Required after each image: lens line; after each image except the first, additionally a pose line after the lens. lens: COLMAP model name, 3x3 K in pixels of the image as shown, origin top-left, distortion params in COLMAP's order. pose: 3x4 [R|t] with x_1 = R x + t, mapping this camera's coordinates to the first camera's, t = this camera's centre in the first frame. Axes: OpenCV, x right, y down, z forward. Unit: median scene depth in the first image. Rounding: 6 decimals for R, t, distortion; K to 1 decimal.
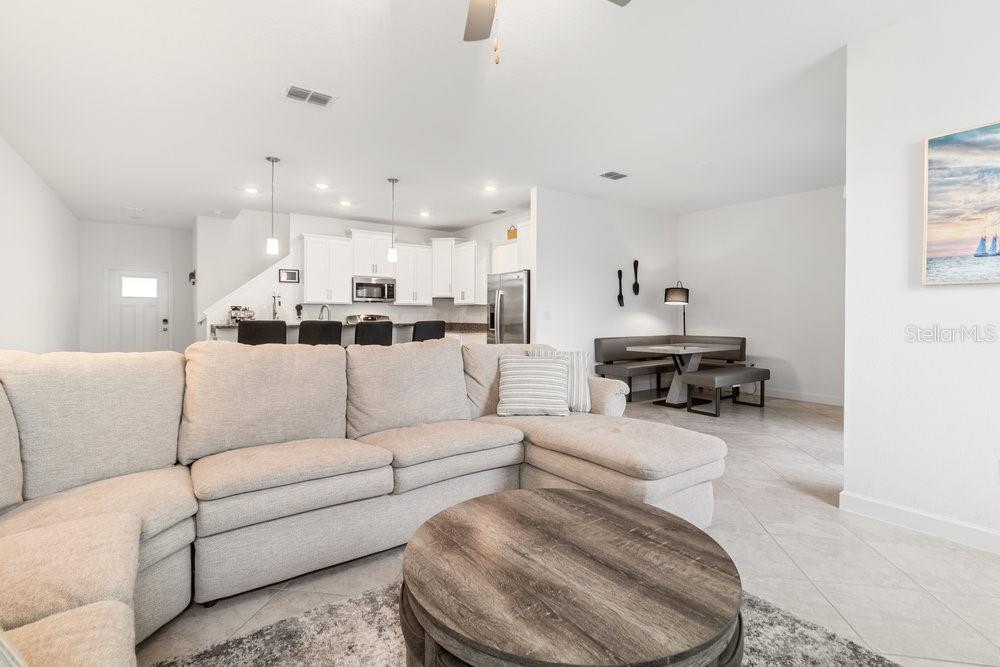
lens RADIAL K [[467.2, 0, 494.4], [0, 467.2, 332.3], [0, 0, 1]] dist [0.003075, 0.000803]
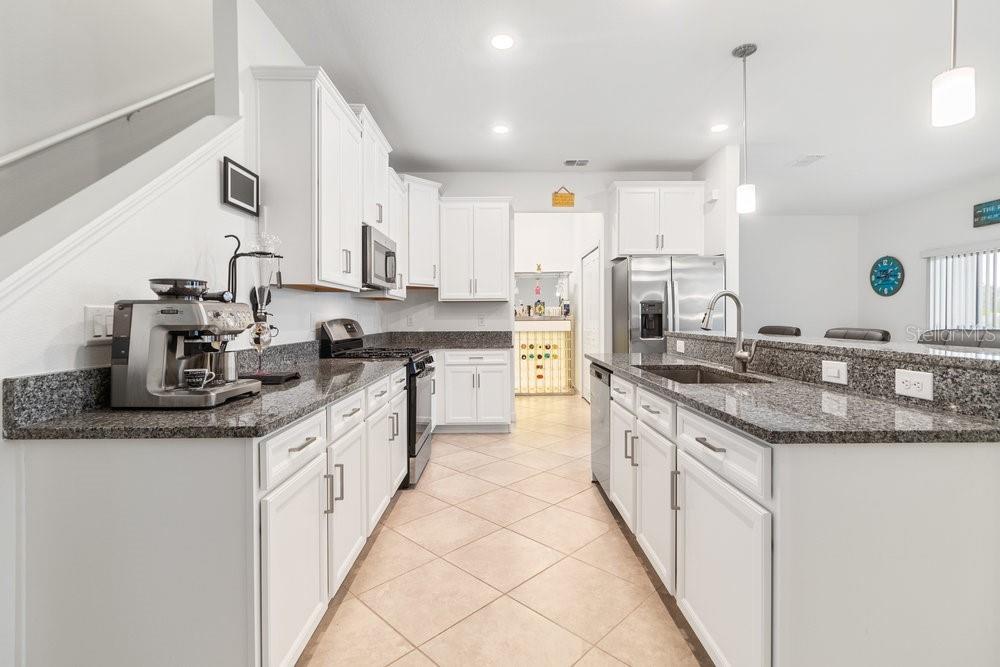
lens RADIAL K [[467.2, 0, 506.8], [0, 467.2, 328.9], [0, 0, 1]] dist [0.003075, 0.000803]
pose [[0.572529, -0.022888, 0.819565, -0.545077], [0.030665, 0.999509, 0.006492, -0.026606], [-0.819311, 0.021416, 0.572949, 0.646014]]
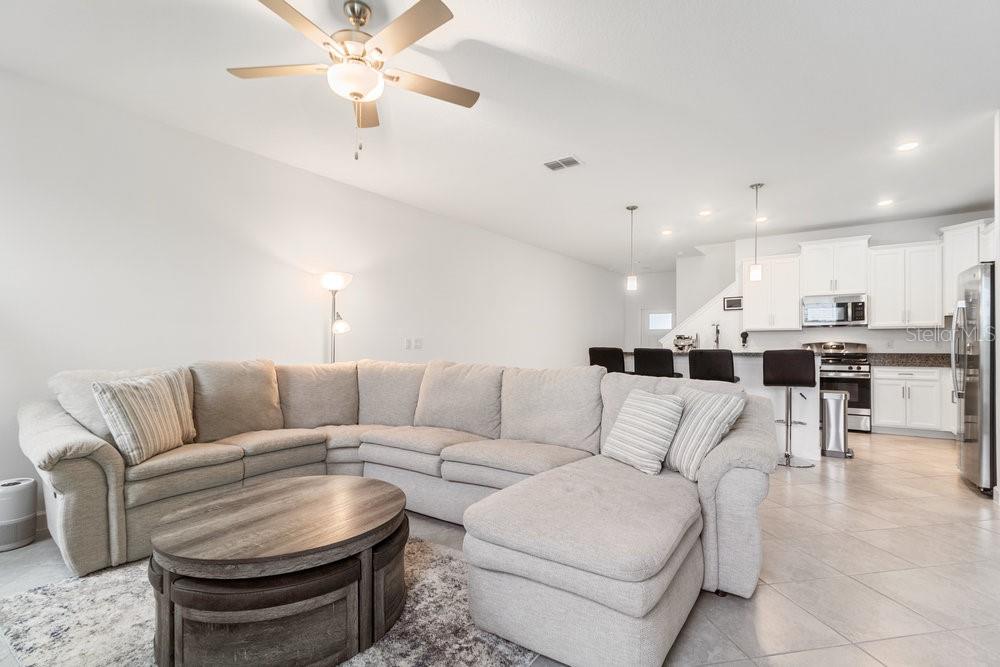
lens RADIAL K [[467.2, 0, 509.8], [0, 467.2, 347.0], [0, 0, 1]] dist [0.003075, 0.000803]
pose [[0.337007, 0.002510, -0.941499, 0.310555], [-0.030513, 0.999500, -0.008257, -0.005318], [0.941008, 0.031511, 0.336915, 0.207945]]
